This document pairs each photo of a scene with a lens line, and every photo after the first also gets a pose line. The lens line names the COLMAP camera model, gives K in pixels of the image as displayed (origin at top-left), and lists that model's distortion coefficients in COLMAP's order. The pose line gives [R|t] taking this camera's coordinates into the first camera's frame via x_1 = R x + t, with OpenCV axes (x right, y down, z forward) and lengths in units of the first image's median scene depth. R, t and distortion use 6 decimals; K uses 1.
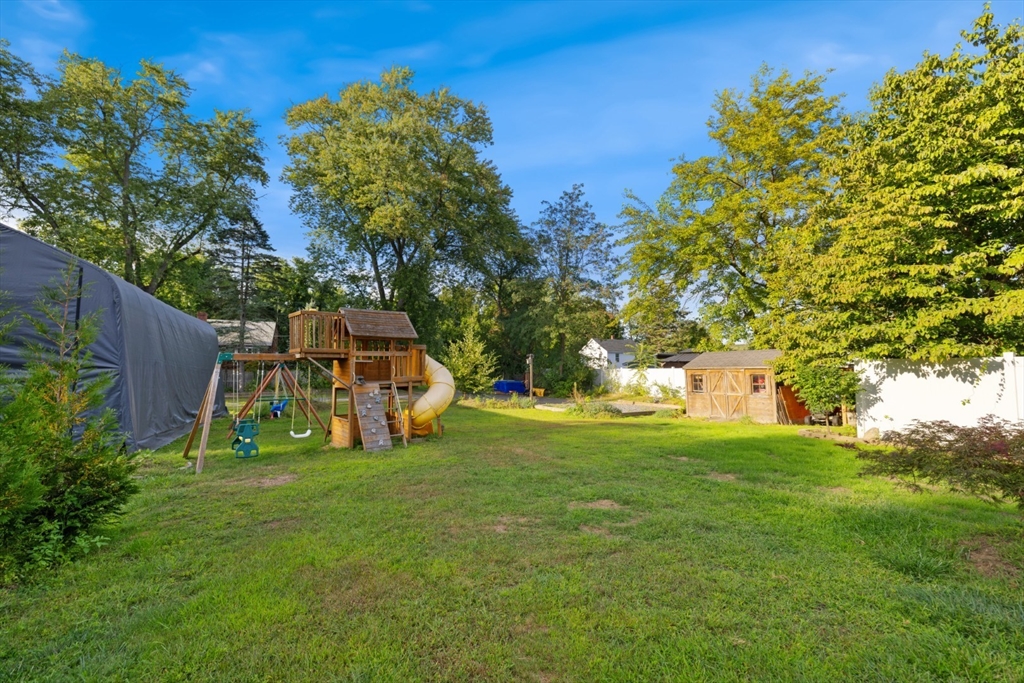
lens RADIAL K [[452.8, 0, 512.0], [0, 452.8, 341.5], [0, 0, 1]] dist [-0.000155, -0.000090]
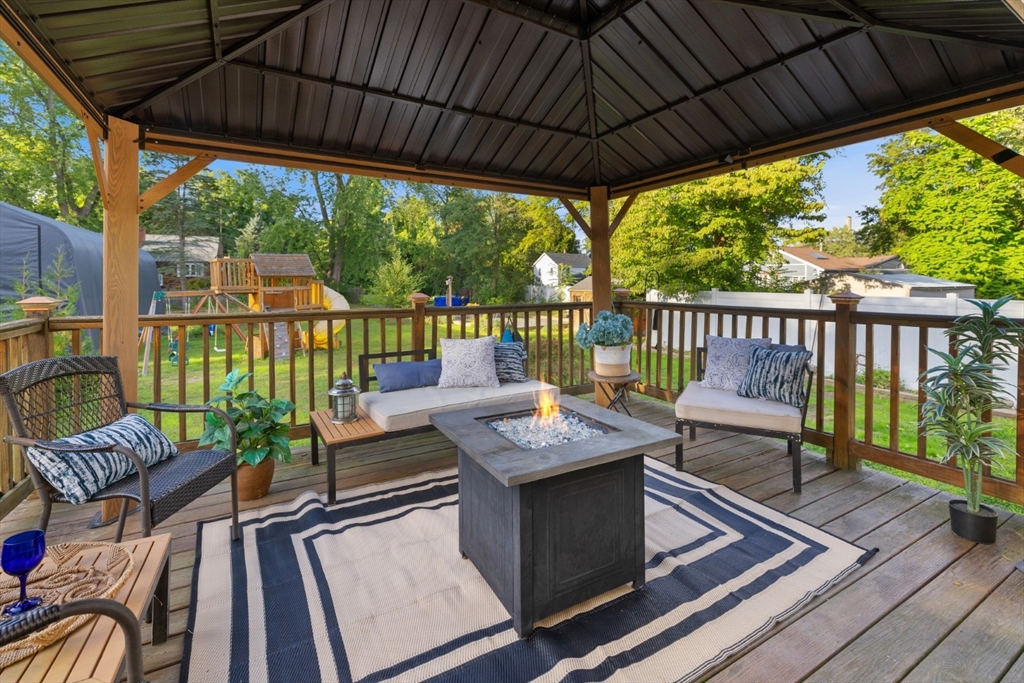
lens RADIAL K [[460.1, 0, 512.3], [0, 460.1, 292.3], [0, 0, 1]] dist [0.000599, 0.000137]
pose [[0.997174, -0.004770, 0.074977, 0.110476], [-0.001743, 0.996245, 0.086565, -0.031909], [-0.075108, -0.086451, 0.993421, -0.156365]]
